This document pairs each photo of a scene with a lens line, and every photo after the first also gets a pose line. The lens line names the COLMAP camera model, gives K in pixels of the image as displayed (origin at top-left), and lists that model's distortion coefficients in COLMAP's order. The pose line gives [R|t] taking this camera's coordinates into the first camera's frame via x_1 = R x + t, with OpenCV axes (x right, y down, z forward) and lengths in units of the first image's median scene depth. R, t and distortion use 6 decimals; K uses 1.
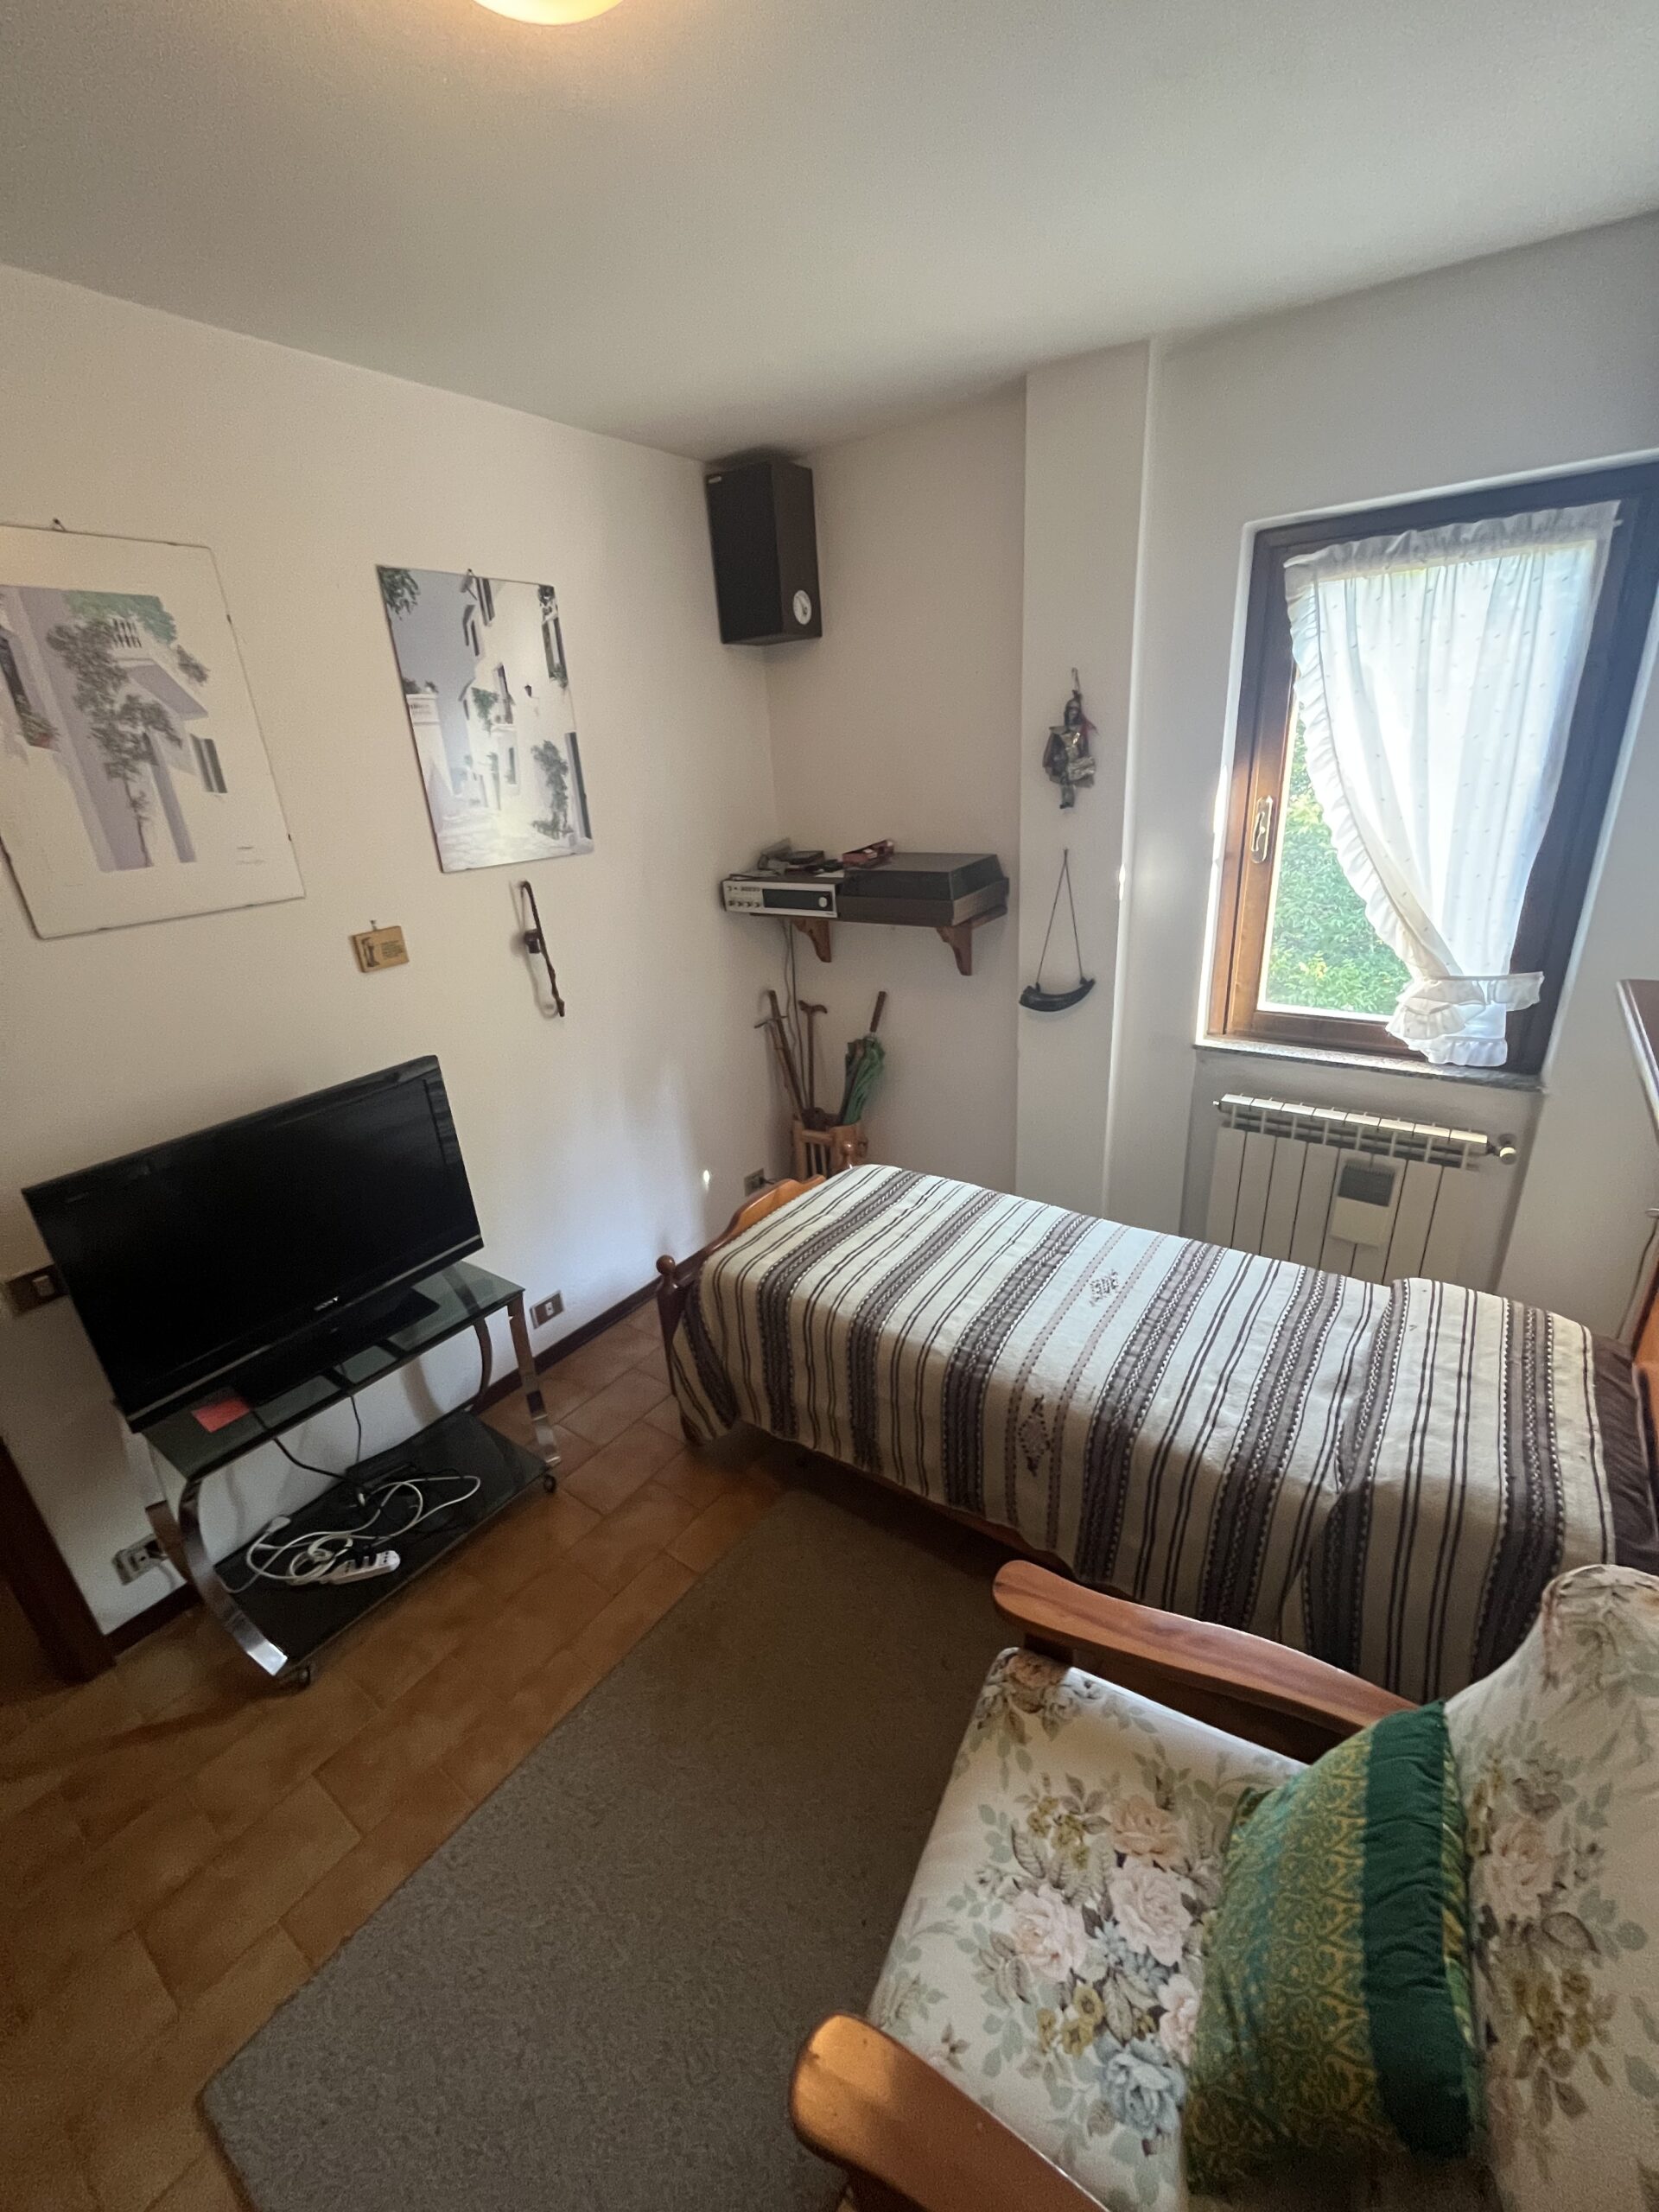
lens RADIAL K [[892.3, 0, 829.5], [0, 892.3, 1106.0], [0, 0, 1]] dist [0.000667, 0.000097]
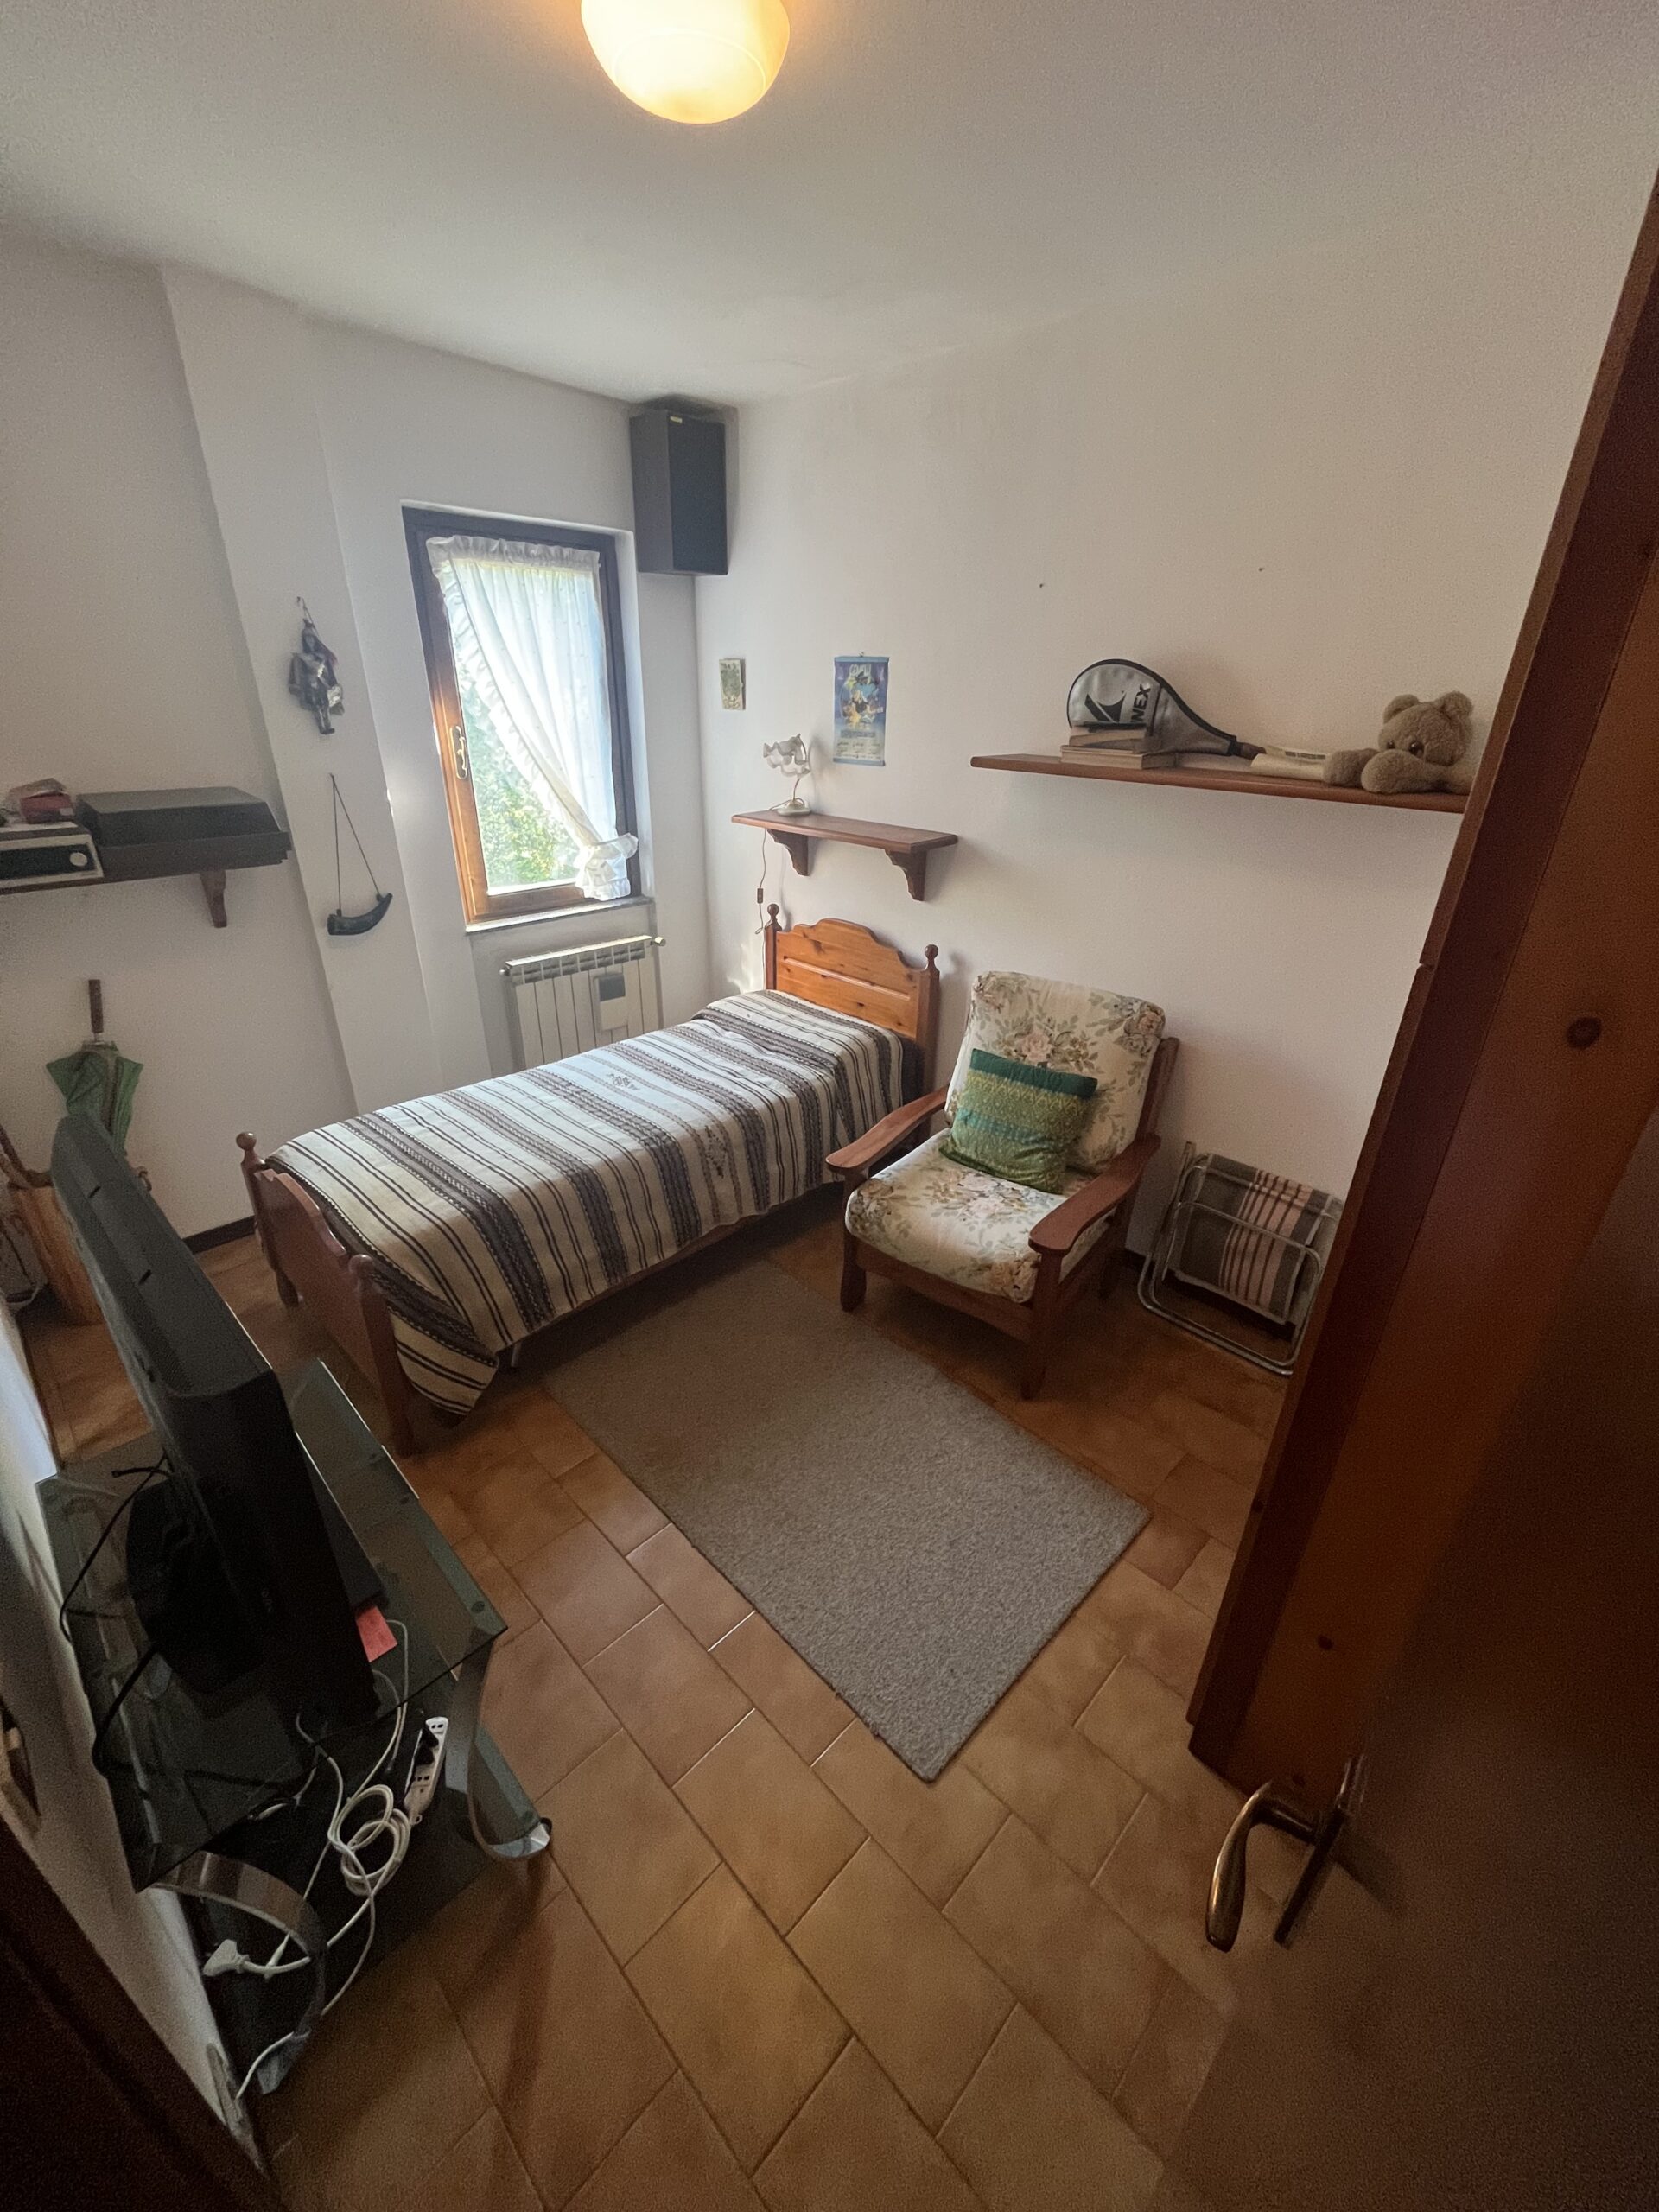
lens RADIAL K [[892.3, 0, 829.5], [0, 892.3, 1106.0], [0, 0, 1]] dist [0.000667, 0.000097]
pose [[0.161679, -0.368456, 0.915478, -0.843792], [0.340148, 0.891641, 0.298790, -0.061919], [-0.926369, 0.263090, 0.269489, 0.312936]]
